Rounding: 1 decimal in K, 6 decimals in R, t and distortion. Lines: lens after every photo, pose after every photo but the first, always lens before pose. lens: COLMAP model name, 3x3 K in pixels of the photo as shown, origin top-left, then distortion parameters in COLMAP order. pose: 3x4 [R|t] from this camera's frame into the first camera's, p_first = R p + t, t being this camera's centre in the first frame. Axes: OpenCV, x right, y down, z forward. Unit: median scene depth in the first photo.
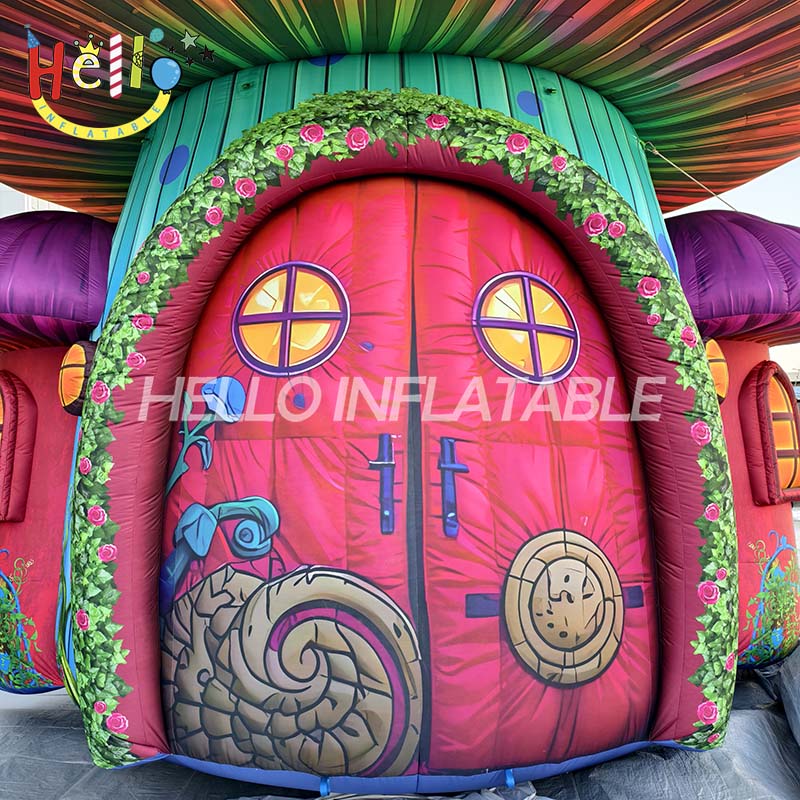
lens RADIAL K [[738.5, 0, 395.6], [0, 738.5, 388.0], [0, 0, 1]] dist [0.058295, -0.070419]
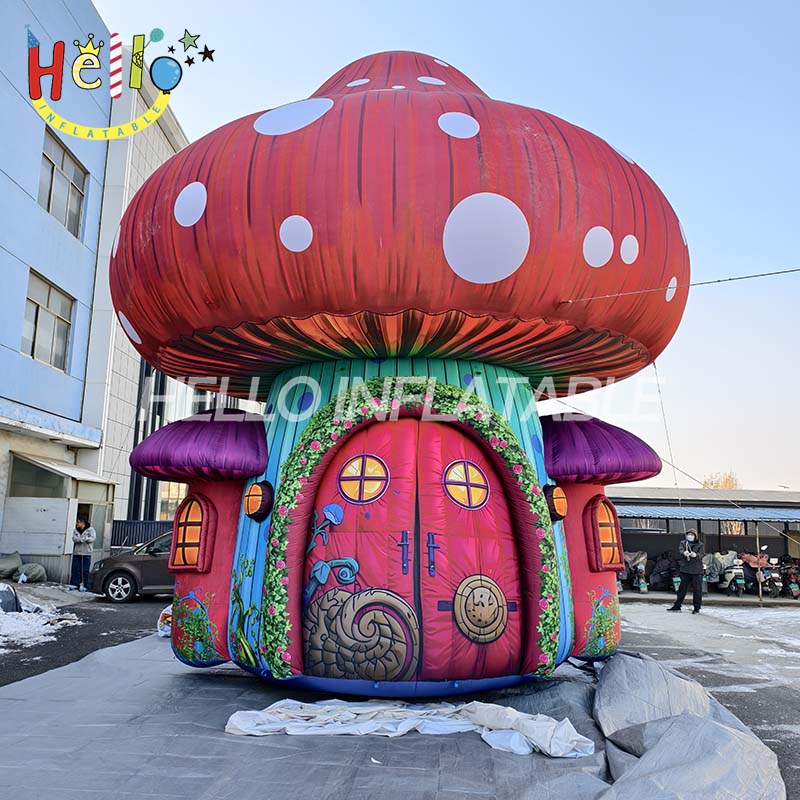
lens RADIAL K [[738.5, 0, 395.6], [0, 738.5, 388.0], [0, 0, 1]] dist [0.058295, -0.070419]
pose [[0.999332, 0.023549, 0.027958, -0.116631], [-0.019972, 0.992331, -0.121982, -0.098680], [-0.030616, 0.121342, 0.992139, -1.356443]]
